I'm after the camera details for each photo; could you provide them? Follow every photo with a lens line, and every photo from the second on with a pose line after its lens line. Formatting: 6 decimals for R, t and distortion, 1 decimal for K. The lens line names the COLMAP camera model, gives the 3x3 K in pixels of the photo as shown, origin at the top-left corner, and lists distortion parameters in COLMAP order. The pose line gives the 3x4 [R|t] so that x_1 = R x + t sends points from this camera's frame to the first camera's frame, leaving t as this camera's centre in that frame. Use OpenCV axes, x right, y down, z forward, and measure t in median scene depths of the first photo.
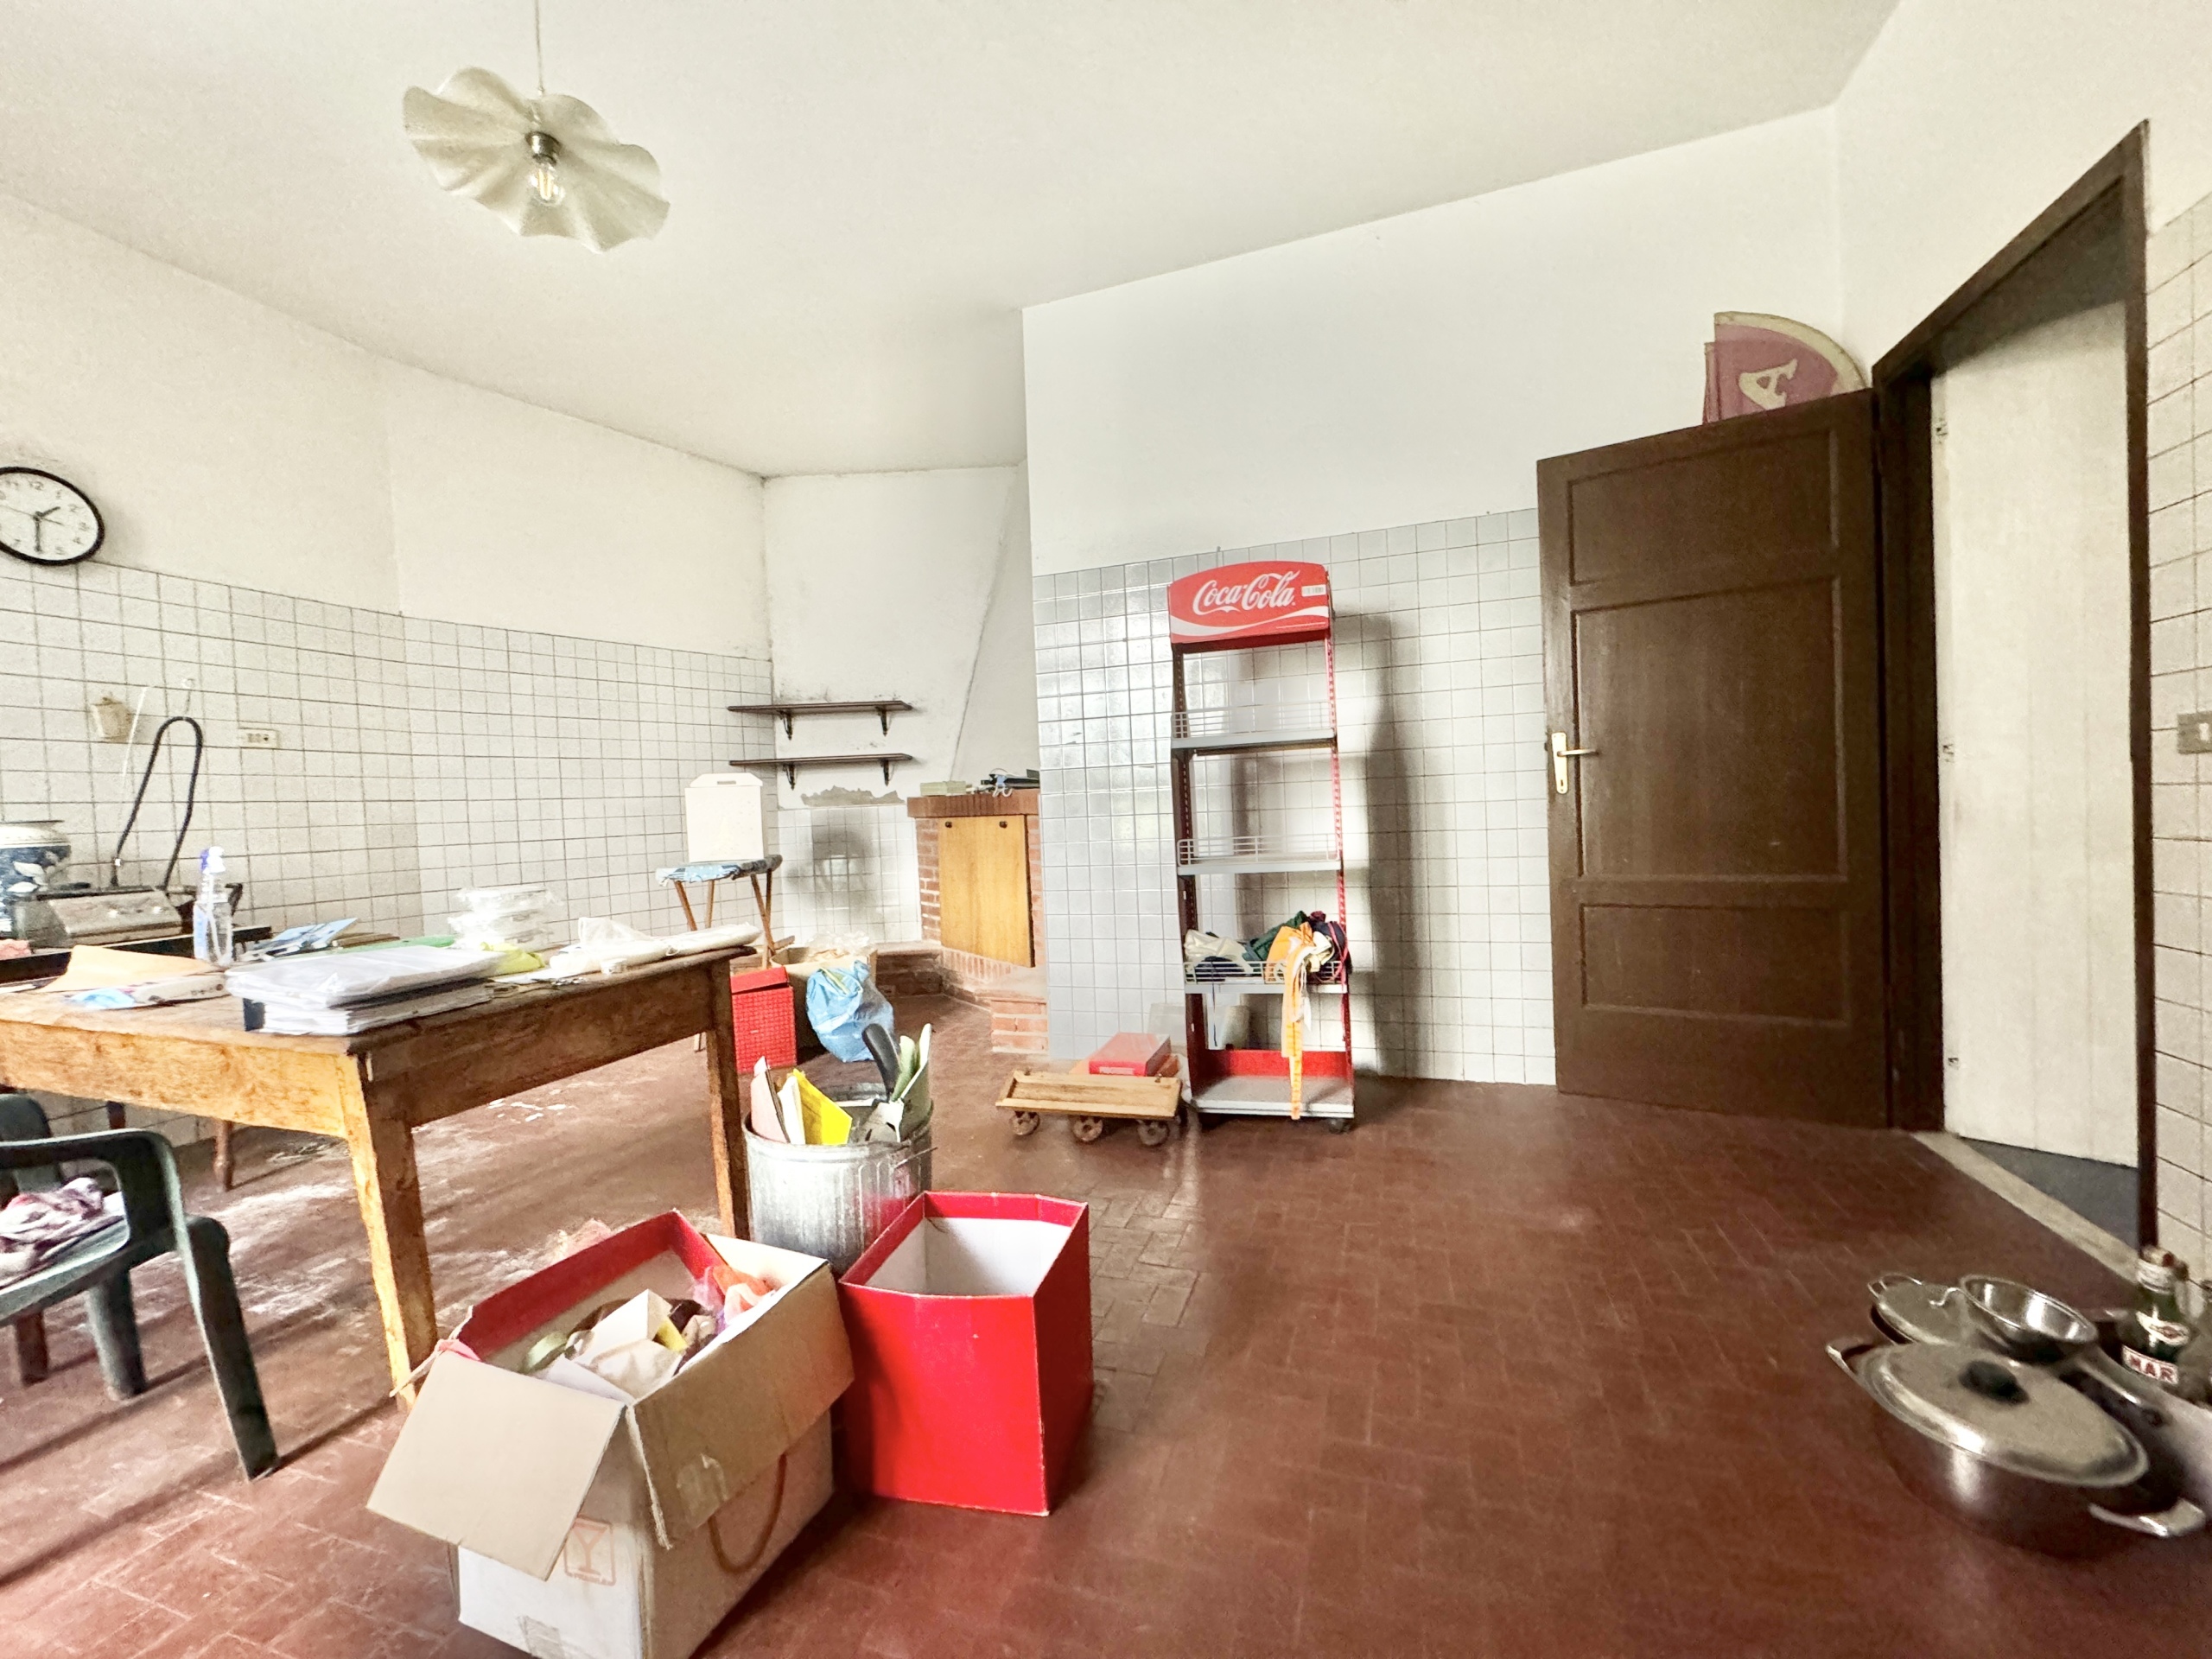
lens RADIAL K [[883.5, 0, 1090.6], [0, 883.5, 825.3], [0, 0, 1]] dist [-0.009789, 0.000155]
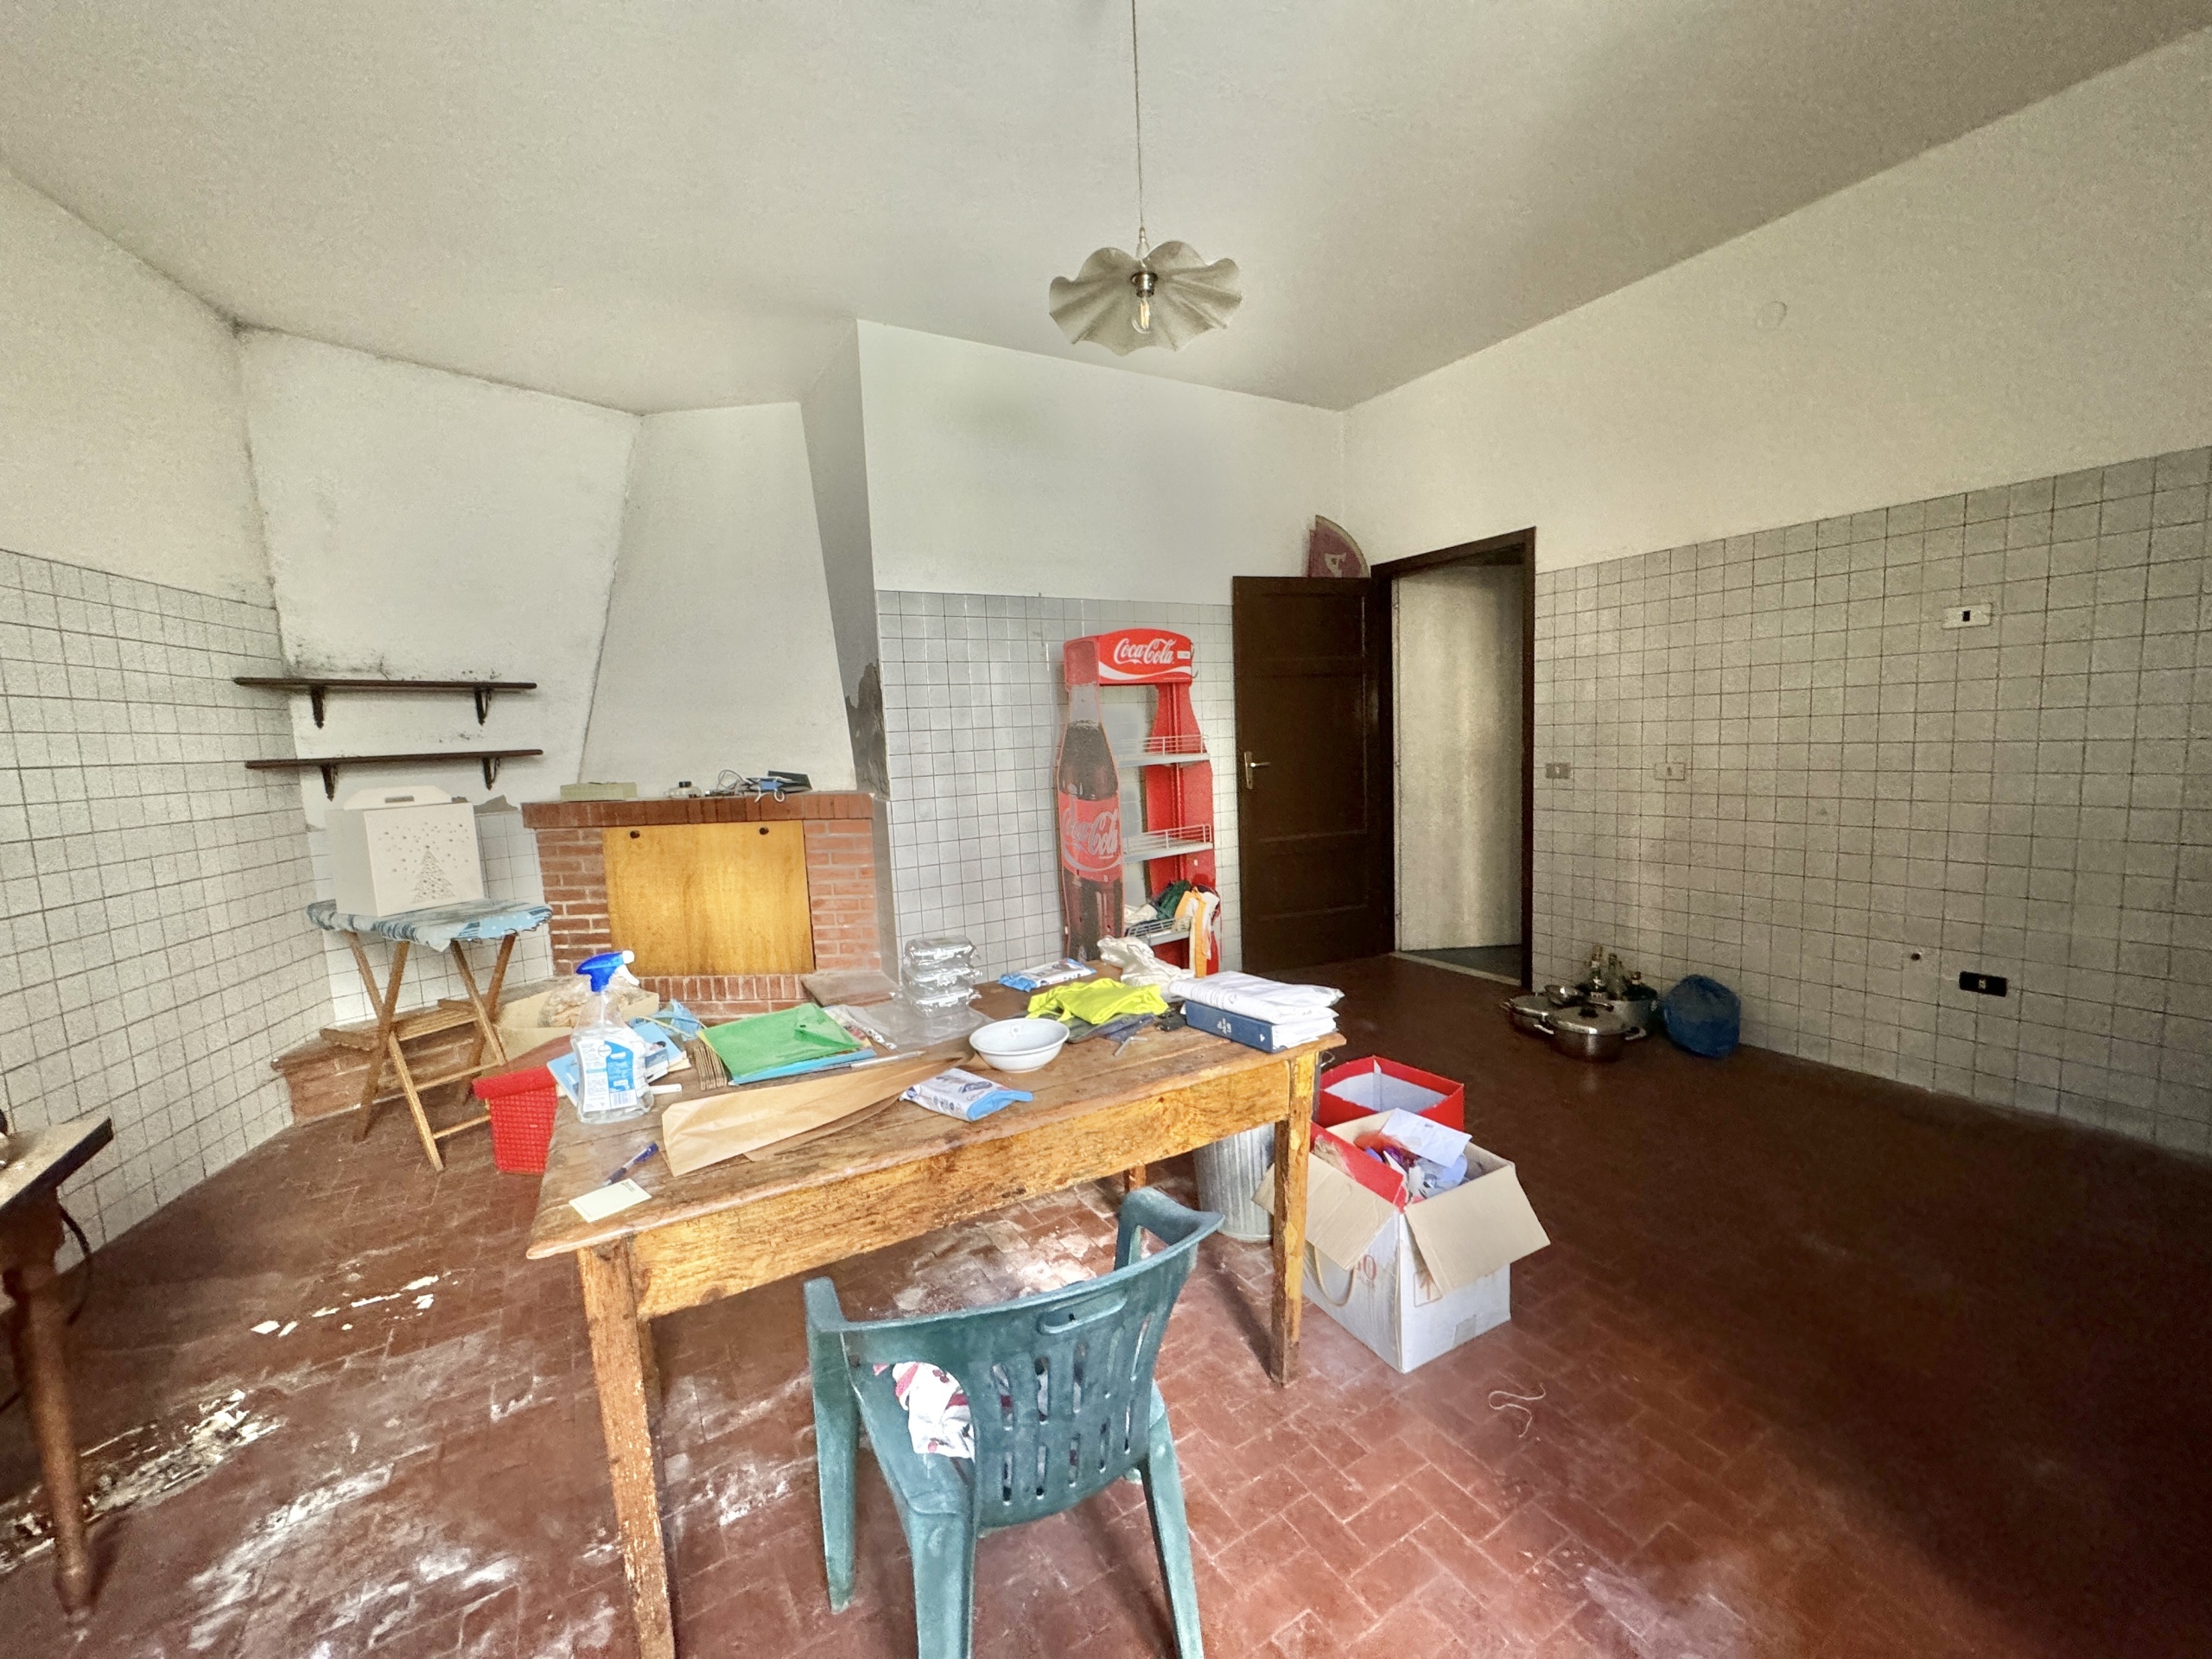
lens RADIAL K [[883.5, 0, 1095.0], [0, 883.5, 840.0], [0, 0, 1]] dist [-0.009789, 0.000155]
pose [[0.641725, -0.078646, 0.762892, -0.566012], [0.034904, 0.996693, 0.073388, -0.046073], [-0.766140, -0.020467, 0.642347, 0.110456]]
